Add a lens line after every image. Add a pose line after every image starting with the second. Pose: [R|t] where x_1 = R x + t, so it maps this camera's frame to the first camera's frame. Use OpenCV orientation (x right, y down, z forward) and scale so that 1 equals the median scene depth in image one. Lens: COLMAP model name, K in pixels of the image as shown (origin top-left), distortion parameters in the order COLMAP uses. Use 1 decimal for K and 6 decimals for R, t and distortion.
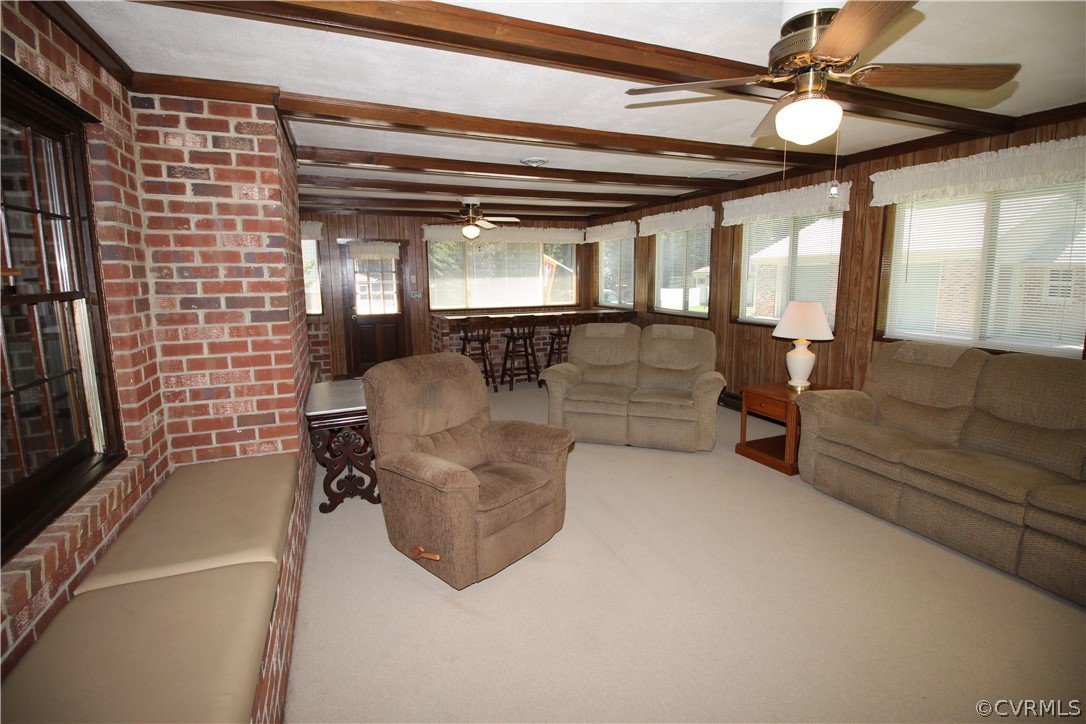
lens RADIAL K [[500.8, 0, 544.7], [0, 500.8, 347.5], [0, 0, 1]] dist [0.004146, -0.015725]
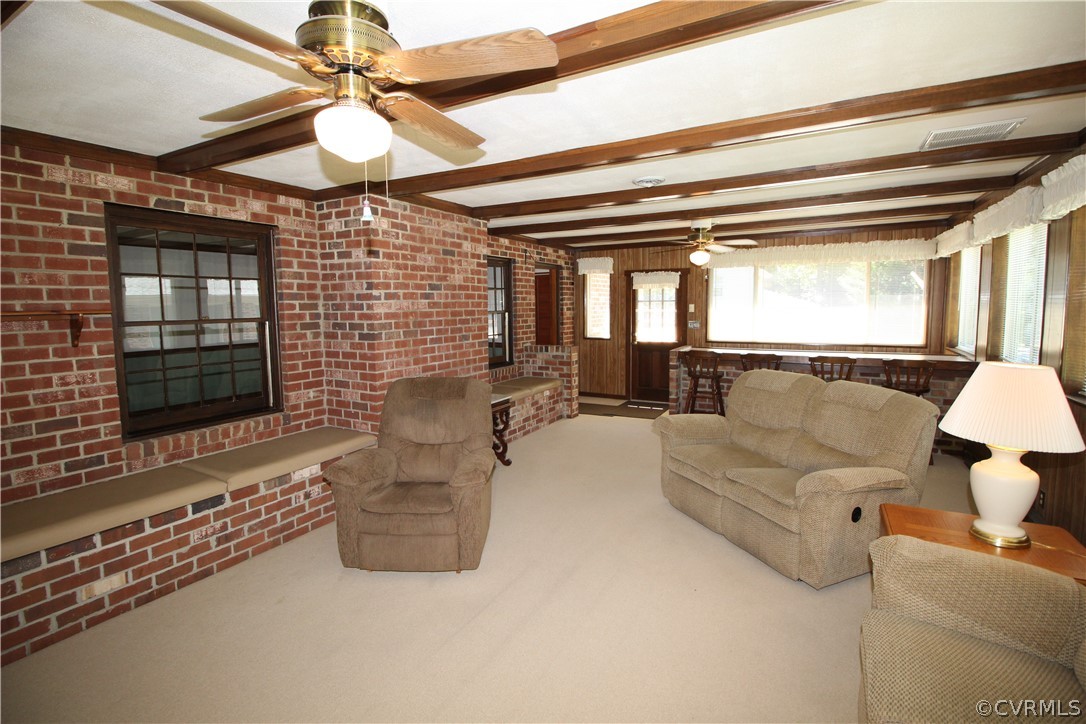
lens RADIAL K [[500.8, 0, 544.7], [0, 500.8, 347.5], [0, 0, 1]] dist [0.004146, -0.015725]
pose [[0.618938, 0.070687, -0.782252, 0.938441], [-0.107721, 0.994170, 0.004604, -0.097064], [0.778018, 0.081415, 0.622945, 0.514013]]
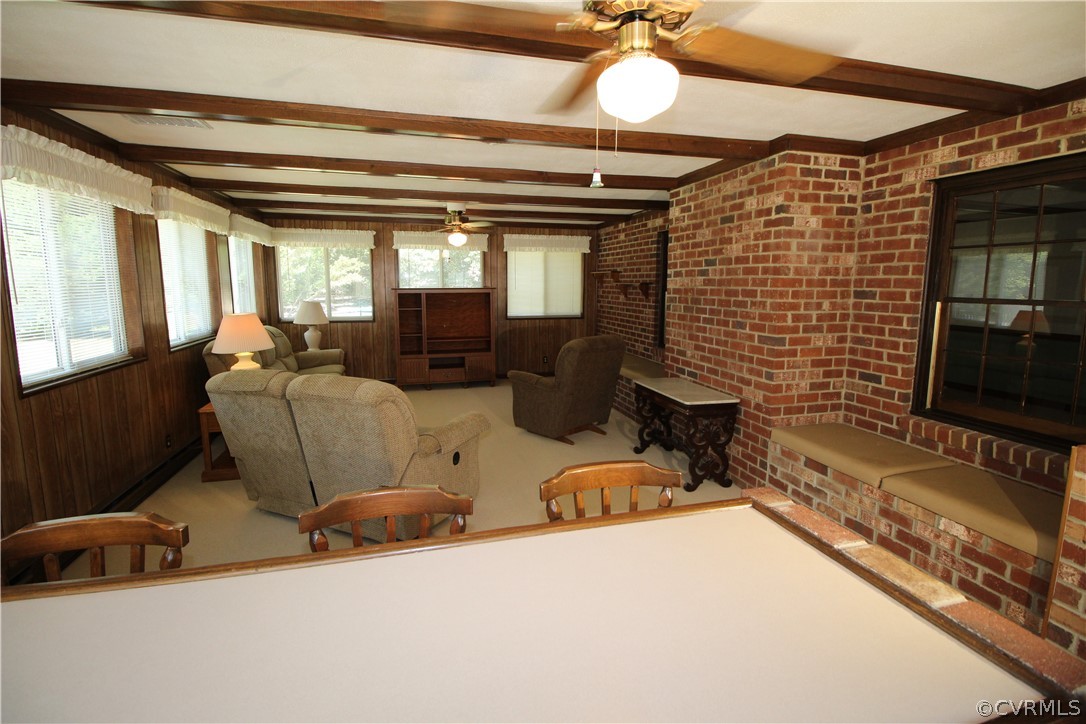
lens RADIAL K [[490.4, 0, 548.6], [0, 490.4, 349.8], [0, 0, 1]] dist [0.001893, -0.014175]
pose [[-0.992896, -0.011412, 0.118433, -0.318013], [0.021671, 0.961392, 0.274327, -0.421790], [-0.116992, 0.274945, -0.954316, 2.858496]]
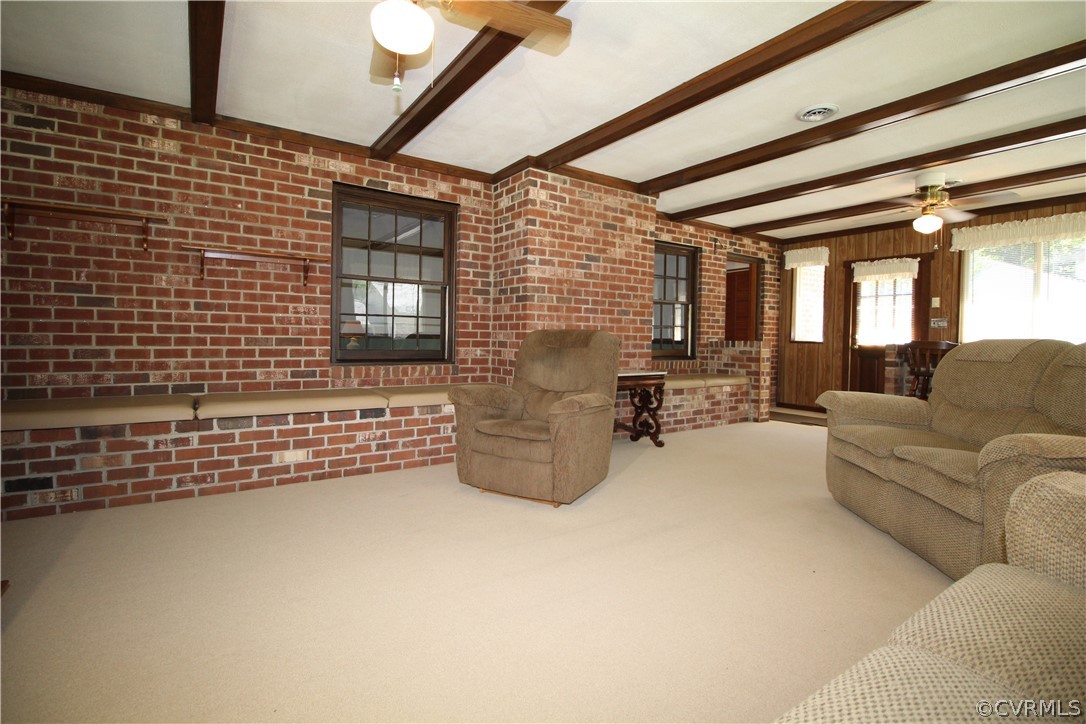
lens RADIAL K [[500.8, 0, 544.7], [0, 500.8, 347.5], [0, 0, 1]] dist [0.004146, -0.015725]
pose [[0.203402, 0.032916, -0.978542, 1.050898], [-0.159305, 0.987229, 0.000095, 0.080219], [0.966048, 0.155867, 0.206048, 0.792295]]
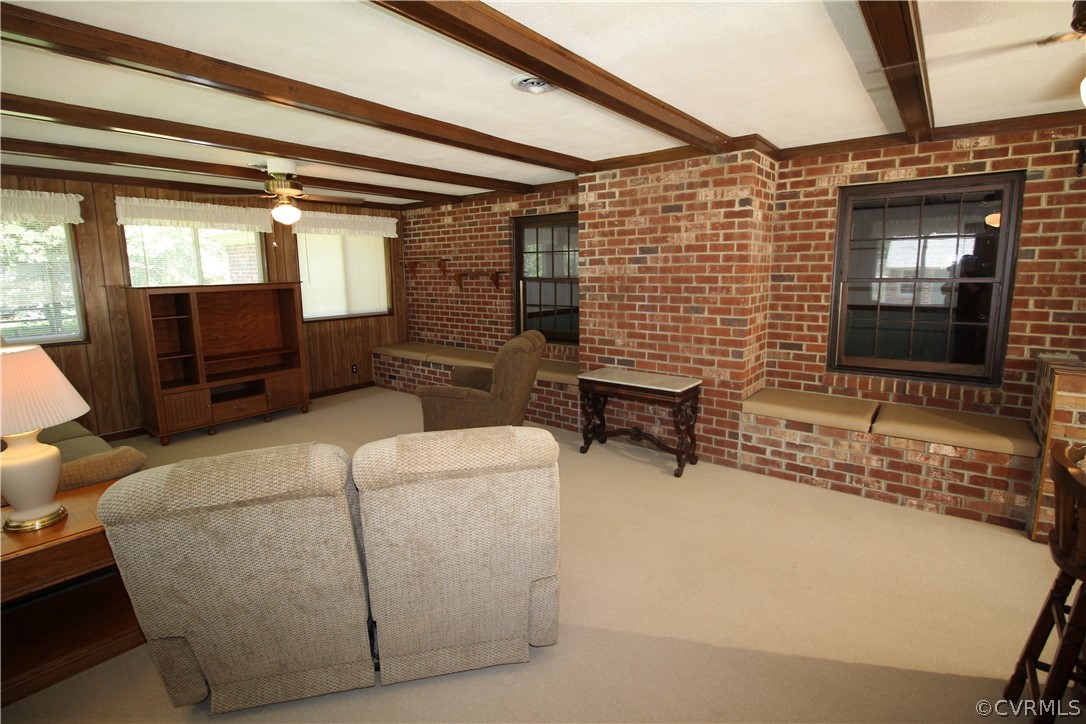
lens RADIAL K [[500.8, 0, 544.7], [0, 500.8, 347.5], [0, 0, 1]] dist [0.004146, -0.015725]
pose [[-0.871007, 0.094927, -0.482012, 0.442235], [-0.050613, 0.958594, 0.280244, -0.385573], [0.488656, 0.268490, -0.830137, 2.500726]]
